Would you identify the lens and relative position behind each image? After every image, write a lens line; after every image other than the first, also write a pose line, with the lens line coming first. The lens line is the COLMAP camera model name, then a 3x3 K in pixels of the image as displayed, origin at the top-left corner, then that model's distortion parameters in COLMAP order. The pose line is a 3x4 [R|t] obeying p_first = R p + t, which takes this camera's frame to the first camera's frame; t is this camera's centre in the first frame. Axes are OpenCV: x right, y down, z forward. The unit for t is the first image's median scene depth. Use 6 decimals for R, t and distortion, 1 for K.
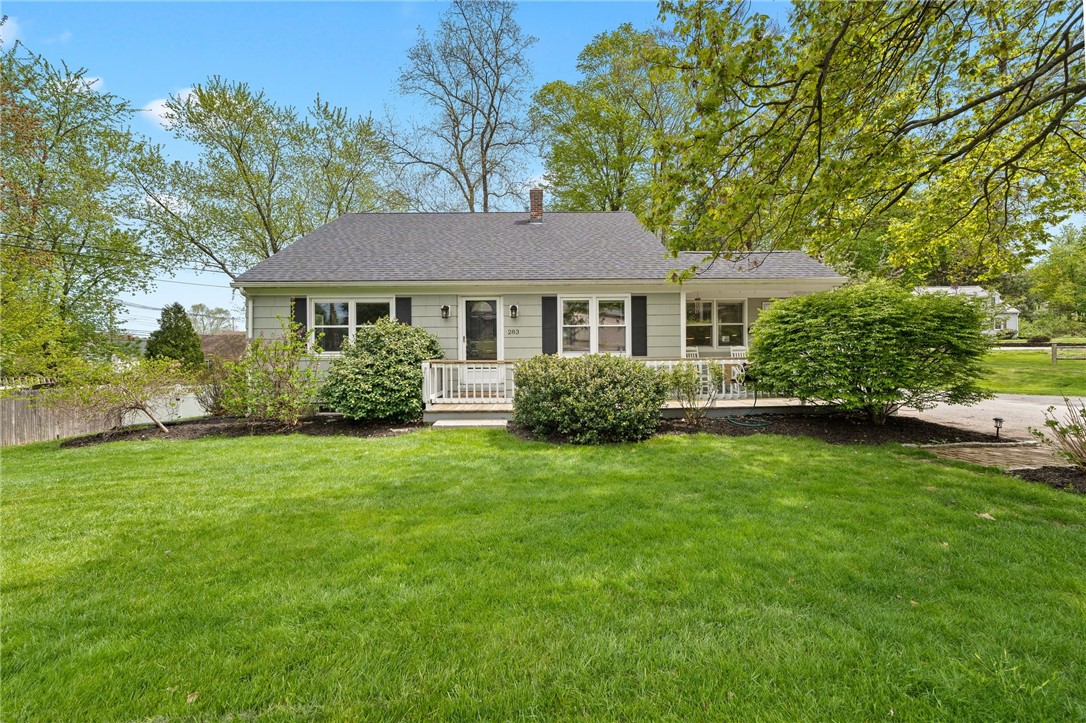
lens RADIAL K [[429.0, 0, 534.8], [0, 429.0, 361.9], [0, 0, 1]] dist [-0.029489, -0.000828]
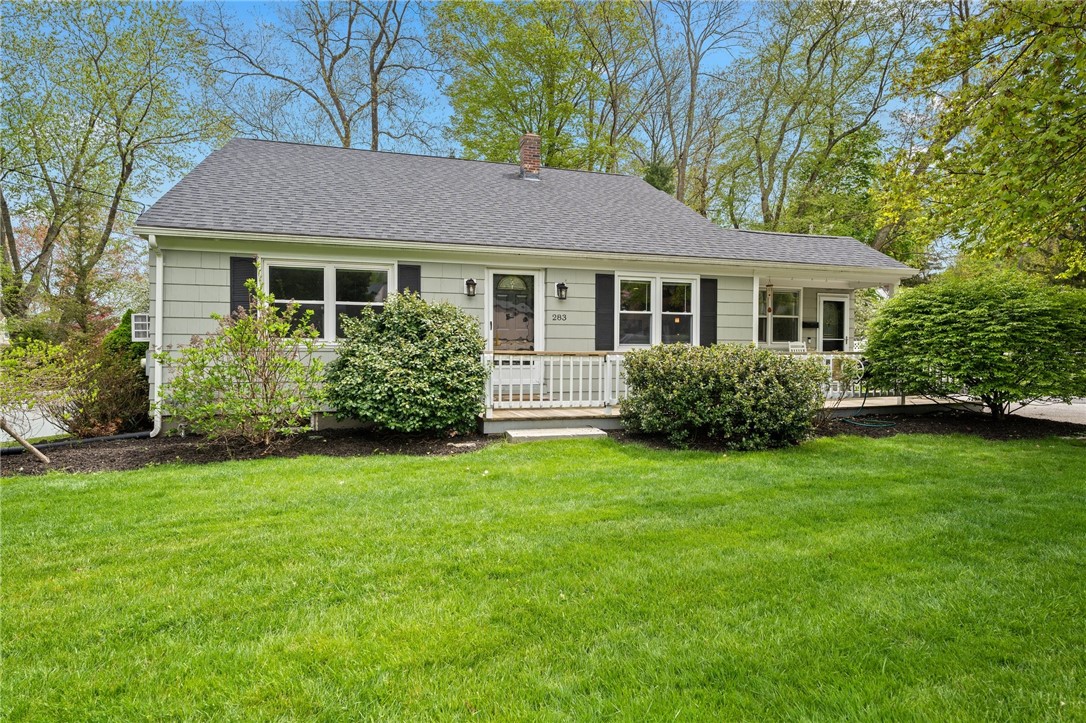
lens RADIAL K [[561.4, 0, 508.4], [0, 561.4, 374.0], [0, 0, 1]] dist [-0.016803, 0.000570]
pose [[0.966593, 0.004795, 0.256273, -0.402962], [-0.007421, 0.999929, 0.009280, 0.023970], [-0.256210, -0.010872, 0.966560, 0.043368]]
